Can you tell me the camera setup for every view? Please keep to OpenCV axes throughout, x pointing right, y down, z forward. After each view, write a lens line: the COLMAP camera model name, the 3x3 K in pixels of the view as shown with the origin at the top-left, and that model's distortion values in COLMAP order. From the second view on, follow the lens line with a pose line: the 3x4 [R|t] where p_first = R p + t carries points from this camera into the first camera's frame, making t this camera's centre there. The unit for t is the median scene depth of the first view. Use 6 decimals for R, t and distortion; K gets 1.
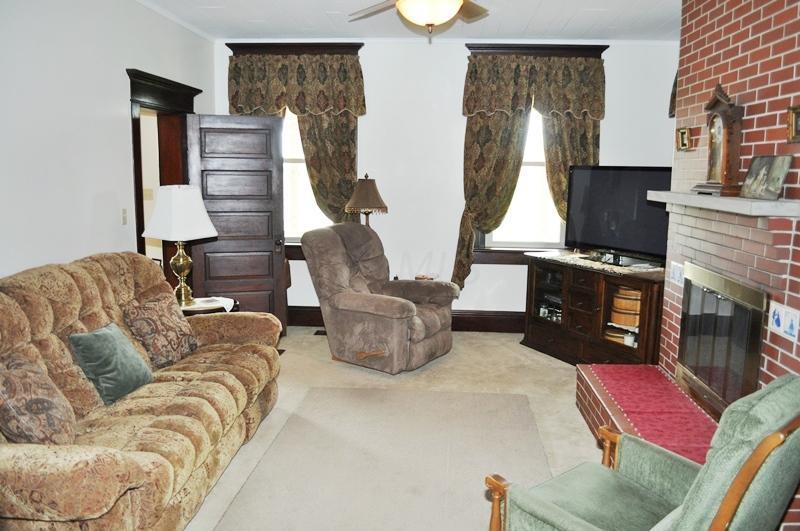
lens RADIAL K [[641.4, 0, 411.3], [0, 641.4, 267.8], [0, 0, 1]] dist [-0.059816, 0.004372]
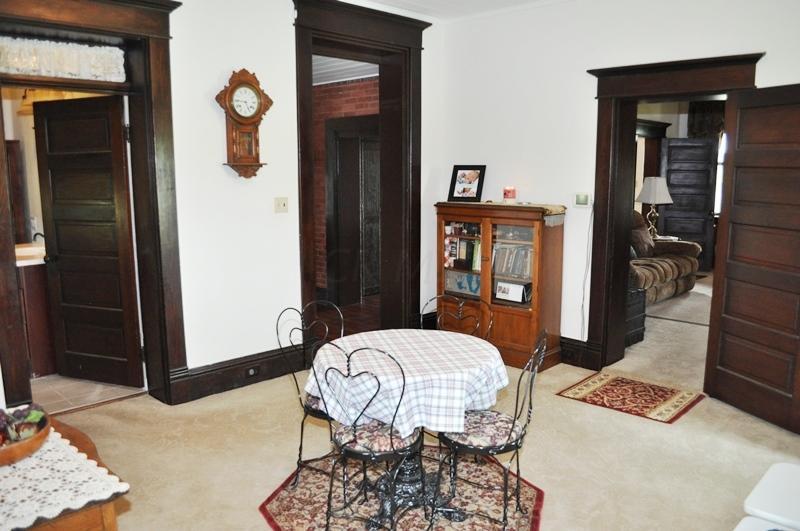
lens RADIAL K [[641.4, 0, 411.3], [0, 641.4, 267.8], [0, 0, 1]] dist [-0.059816, 0.004372]
pose [[0.765802, 0.085550, -0.637361, 0.278536], [-0.091301, 0.995536, 0.023926, 0.144409], [0.636562, 0.039869, 0.770194, -0.821145]]
